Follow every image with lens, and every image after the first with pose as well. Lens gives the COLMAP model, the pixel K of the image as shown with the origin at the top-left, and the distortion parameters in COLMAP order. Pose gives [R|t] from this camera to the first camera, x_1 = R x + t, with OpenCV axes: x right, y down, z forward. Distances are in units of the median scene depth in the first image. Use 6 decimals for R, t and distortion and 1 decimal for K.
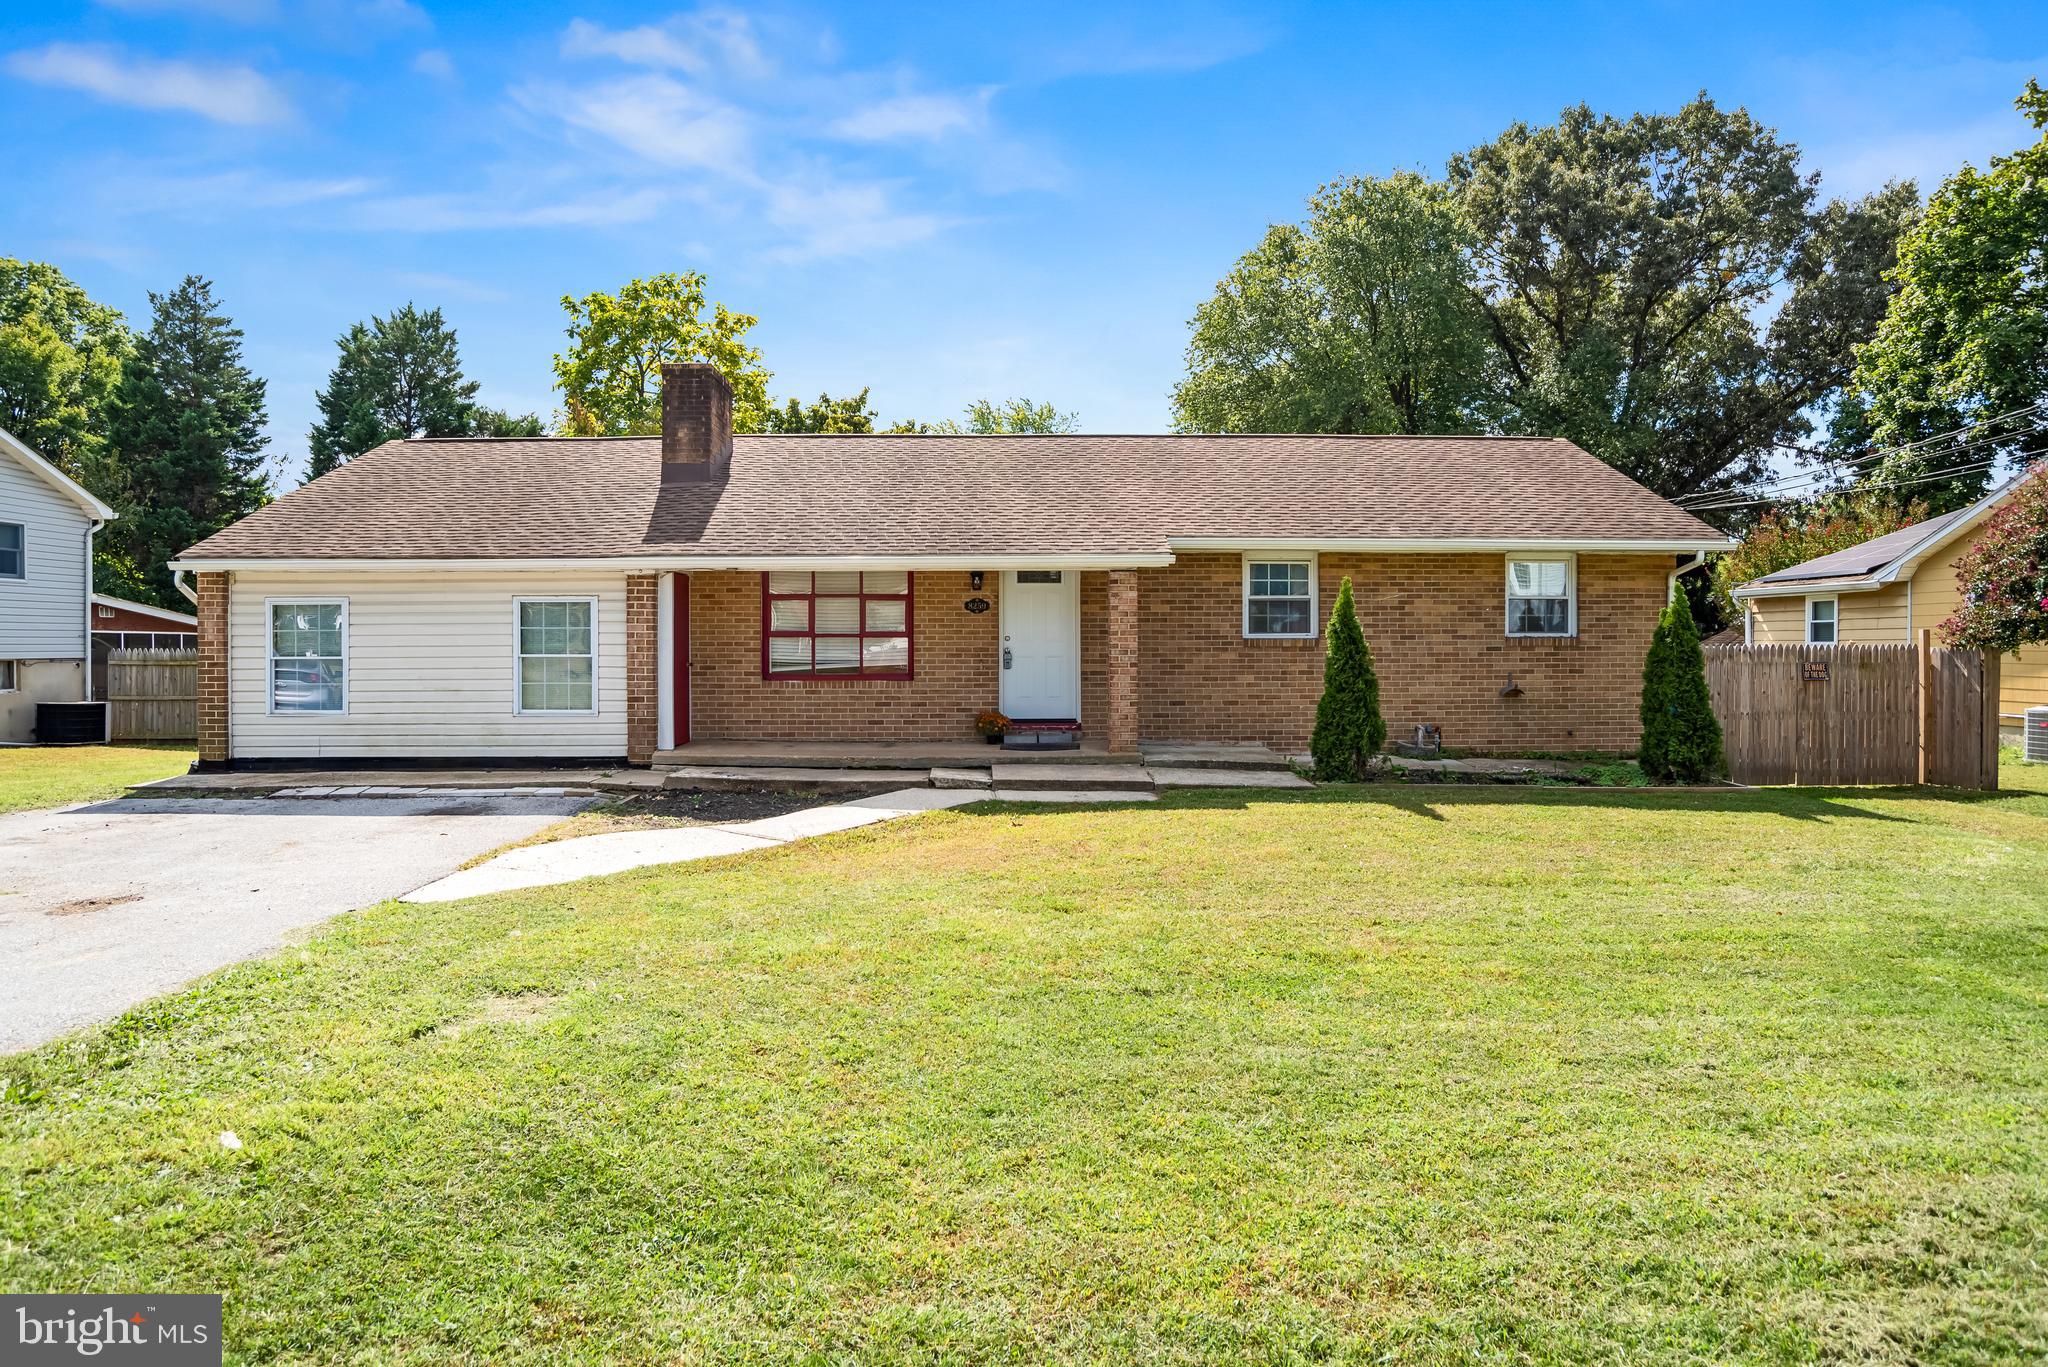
lens RADIAL K [[1248.9, 0, 1035.9], [0, 1248.9, 644.5], [0, 0, 1]] dist [-0.069096, 0.001635]
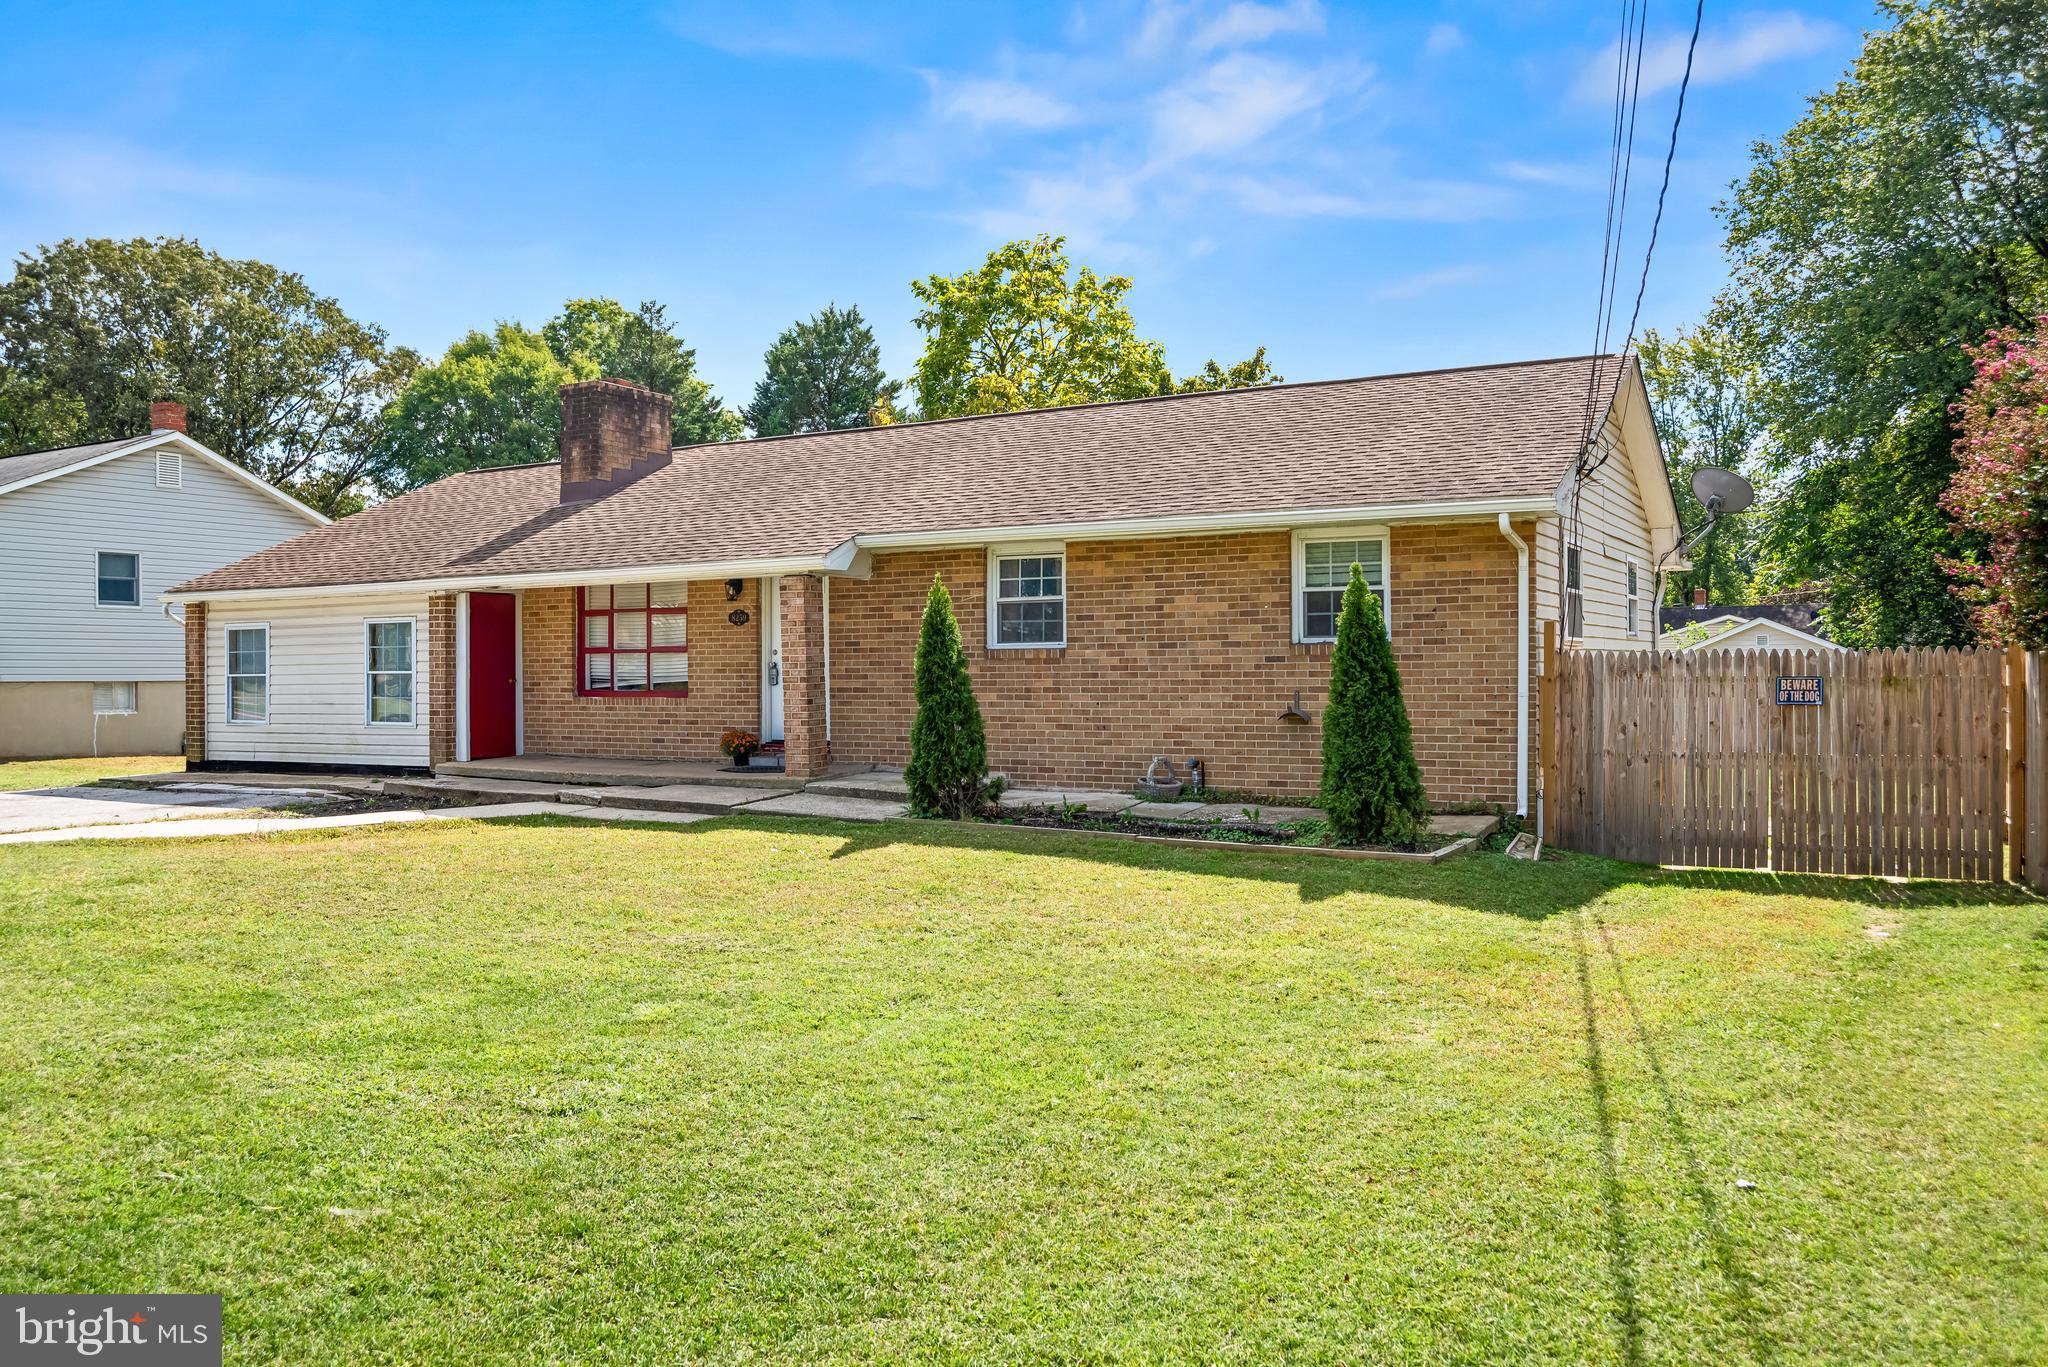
lens RADIAL K [[1603.9, 0, 1018.5], [0, 1603.9, 681.3], [0, 0, 1]] dist [-0.046238, 0.000287]
pose [[0.850829, -0.001096, -0.525442, 0.757432], [0.004895, 0.999971, 0.005840, 0.010600], [0.525421, -0.007541, 0.850809, 0.090169]]
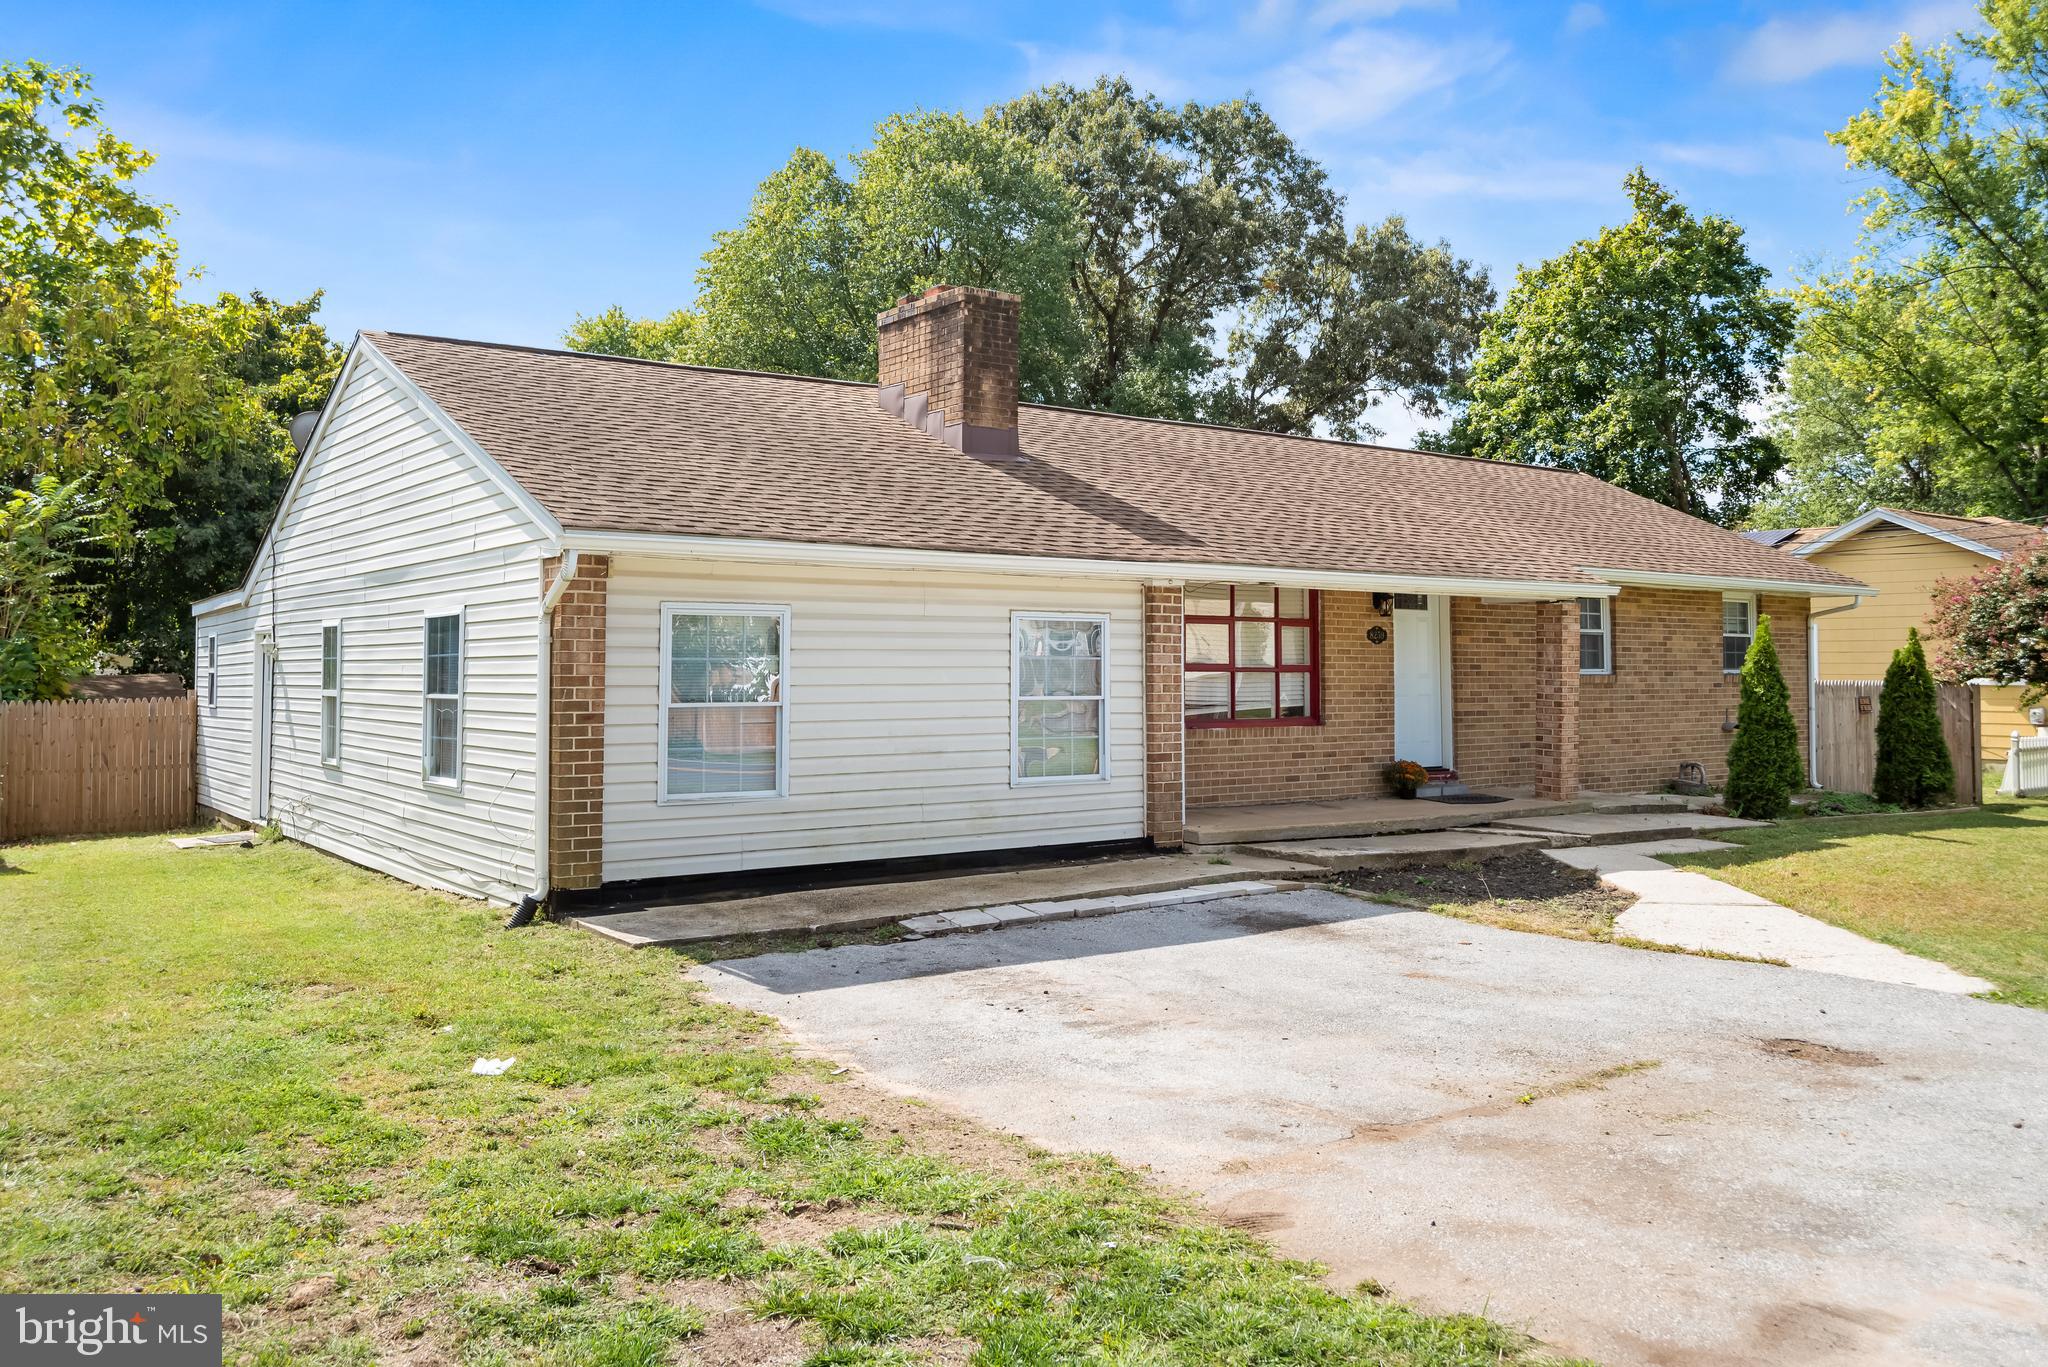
lens RADIAL K [[1603.9, 0, 1040.0], [0, 1603.9, 595.4], [0, 0, 1]] dist [-0.046238, 0.000287]
pose [[0.821116, 0.030771, 0.569931, -0.846752], [-0.003922, 0.998826, -0.048277, -0.004812], [-0.570748, 0.037406, 0.820273, 0.242637]]
